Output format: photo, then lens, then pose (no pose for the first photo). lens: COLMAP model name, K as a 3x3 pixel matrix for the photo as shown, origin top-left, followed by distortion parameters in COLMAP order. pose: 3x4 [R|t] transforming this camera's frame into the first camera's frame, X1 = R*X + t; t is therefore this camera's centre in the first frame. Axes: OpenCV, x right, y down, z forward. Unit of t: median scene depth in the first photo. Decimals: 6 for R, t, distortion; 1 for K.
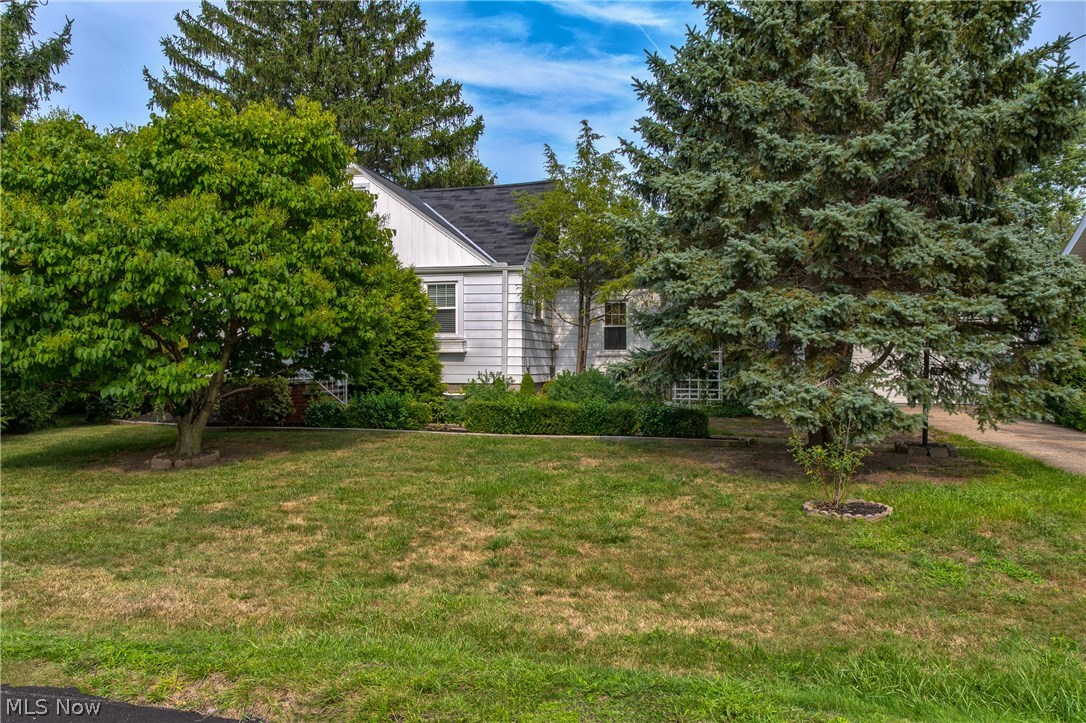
lens RADIAL K [[784.2, 0, 540.2], [0, 784.2, 358.5], [0, 0, 1]] dist [0.012255, 0.004947]
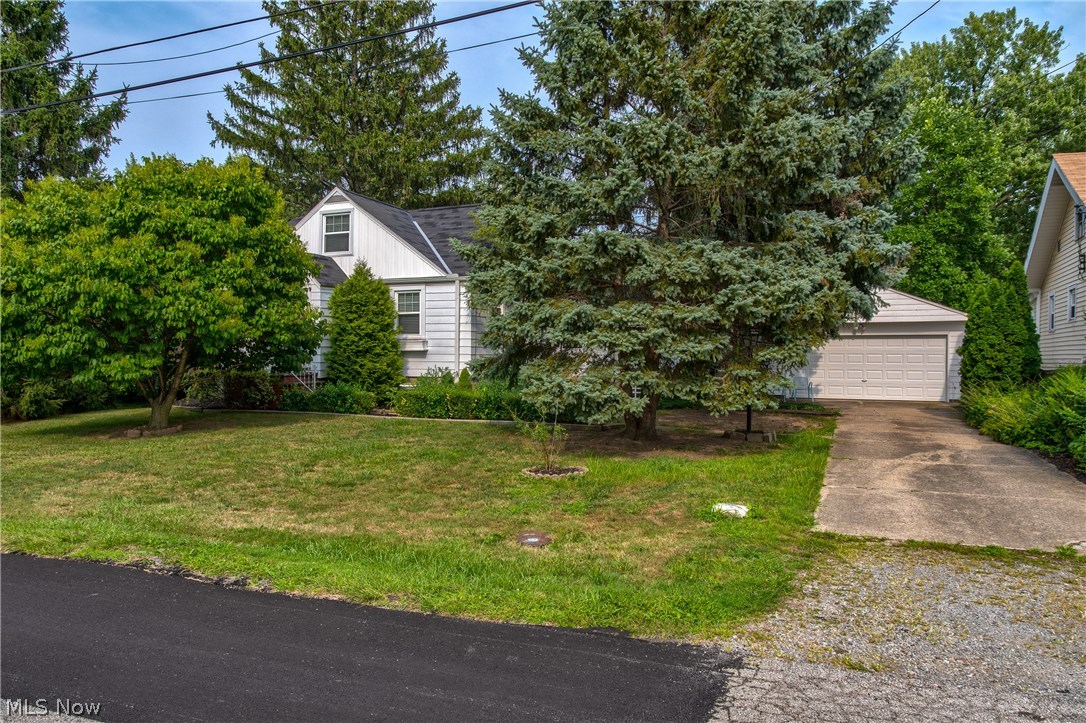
lens RADIAL K [[781.1, 0, 539.4], [0, 781.1, 365.9], [0, 0, 1]] dist [0.020075, -0.003768]
pose [[0.985483, 0.003223, -0.169743, 0.437141], [-0.001089, 0.999919, 0.012664, 0.000517], [0.169770, -0.012295, 0.985407, -0.206777]]
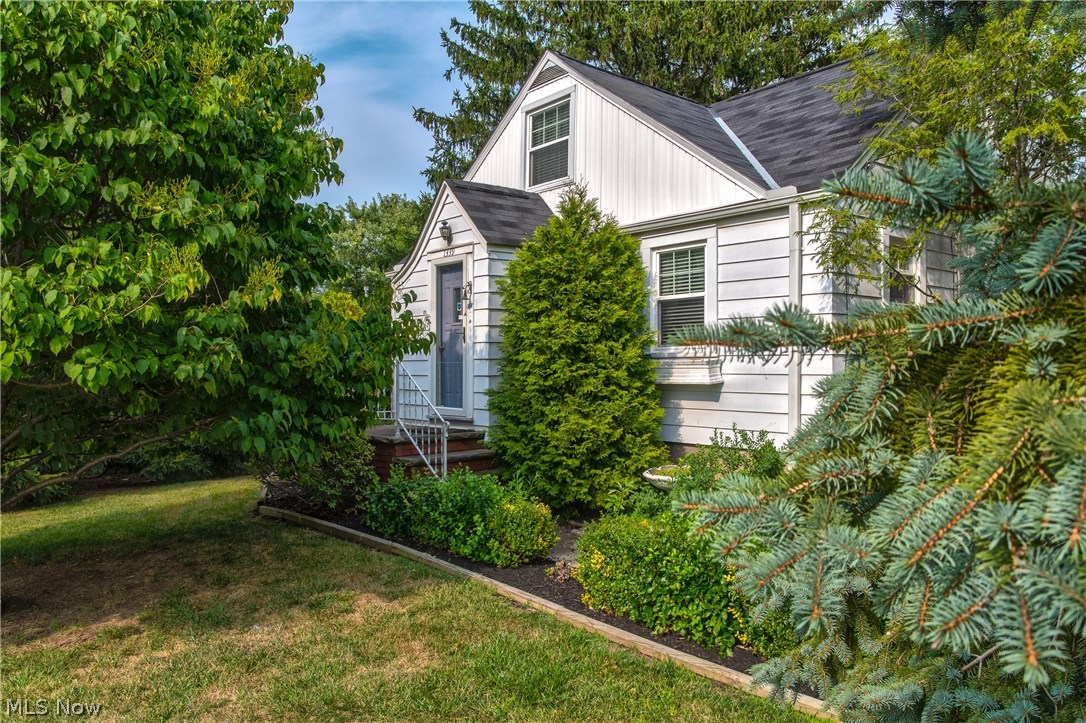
lens RADIAL K [[781.1, 0, 539.4], [0, 781.1, 365.9], [0, 0, 1]] dist [0.020075, -0.003768]
pose [[0.801715, -0.002941, -0.597699, 0.170888], [0.005582, 0.999981, 0.002566, -0.033560], [0.597681, -0.005393, 0.801716, 0.875147]]
